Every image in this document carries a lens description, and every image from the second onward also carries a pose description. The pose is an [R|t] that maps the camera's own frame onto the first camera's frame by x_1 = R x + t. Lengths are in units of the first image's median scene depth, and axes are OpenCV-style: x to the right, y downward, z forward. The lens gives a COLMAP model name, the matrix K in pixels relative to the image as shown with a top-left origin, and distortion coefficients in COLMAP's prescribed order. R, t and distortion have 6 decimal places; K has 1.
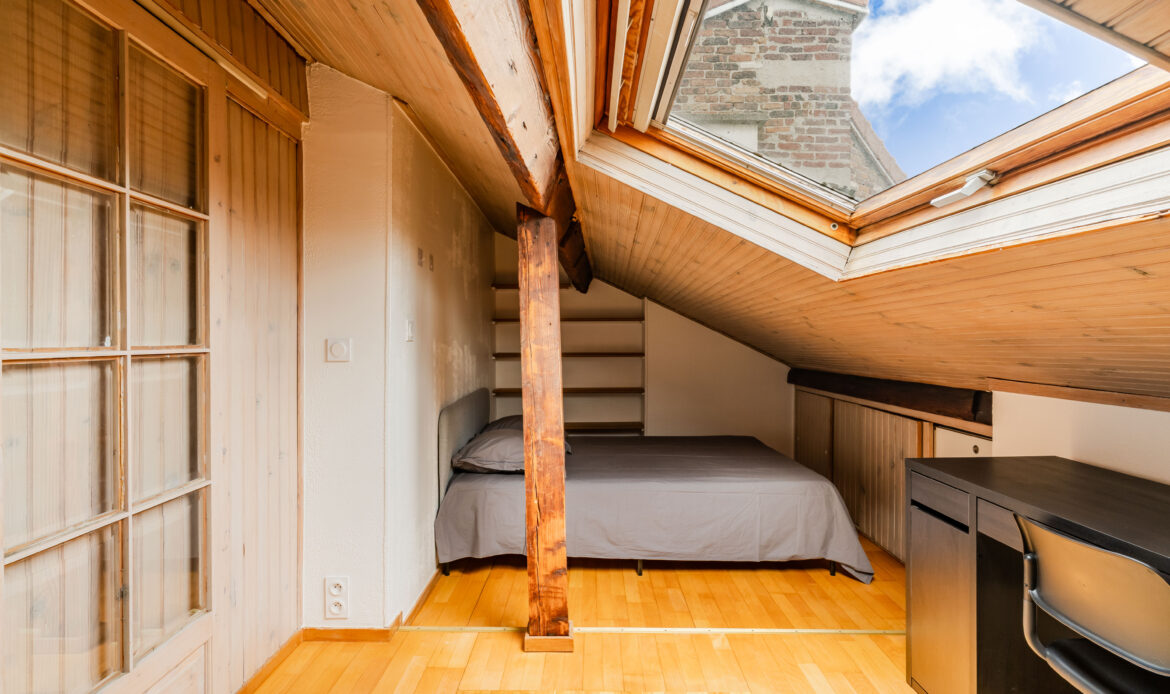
lens RADIAL K [[579.6, 0, 582.9], [0, 579.6, 345.6], [0, 0, 1]] dist [-0.000379, 0.000198]
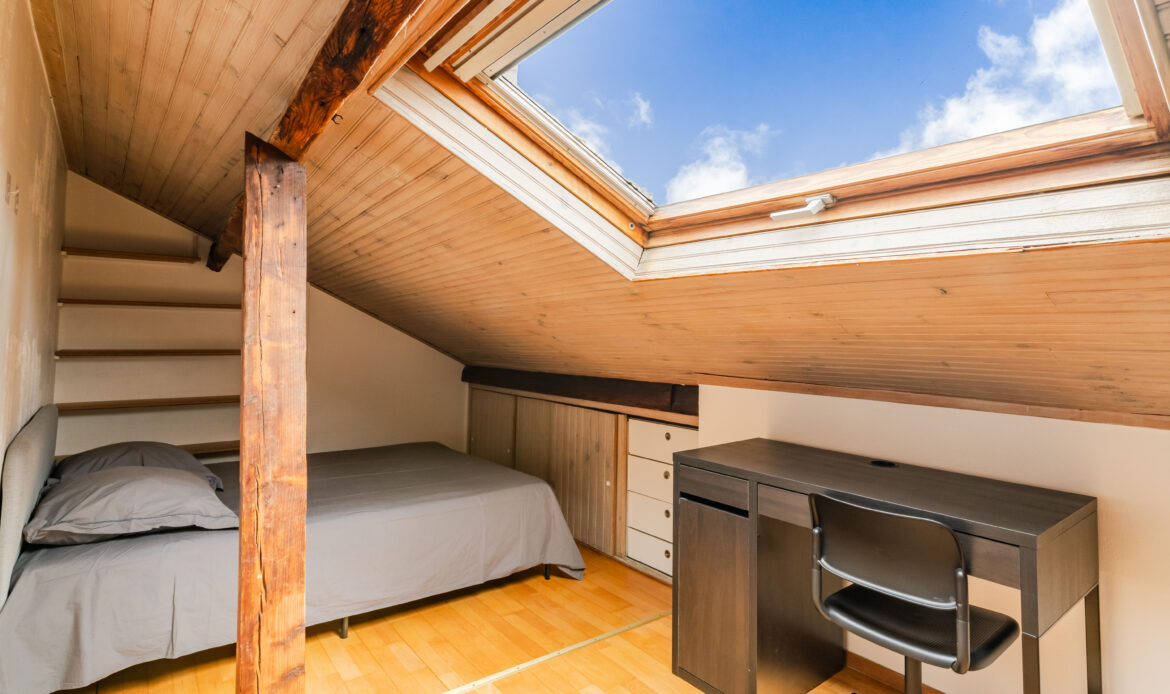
lens RADIAL K [[596.8, 0, 607.3], [0, 596.8, 303.9], [0, 0, 1]] dist [-0.001370, 0.000017]
pose [[0.787394, 0.048146, 0.614567, -0.201717], [-0.009587, 0.997781, -0.065884, -0.002606], [-0.616375, 0.045984, 0.786109, 0.194596]]
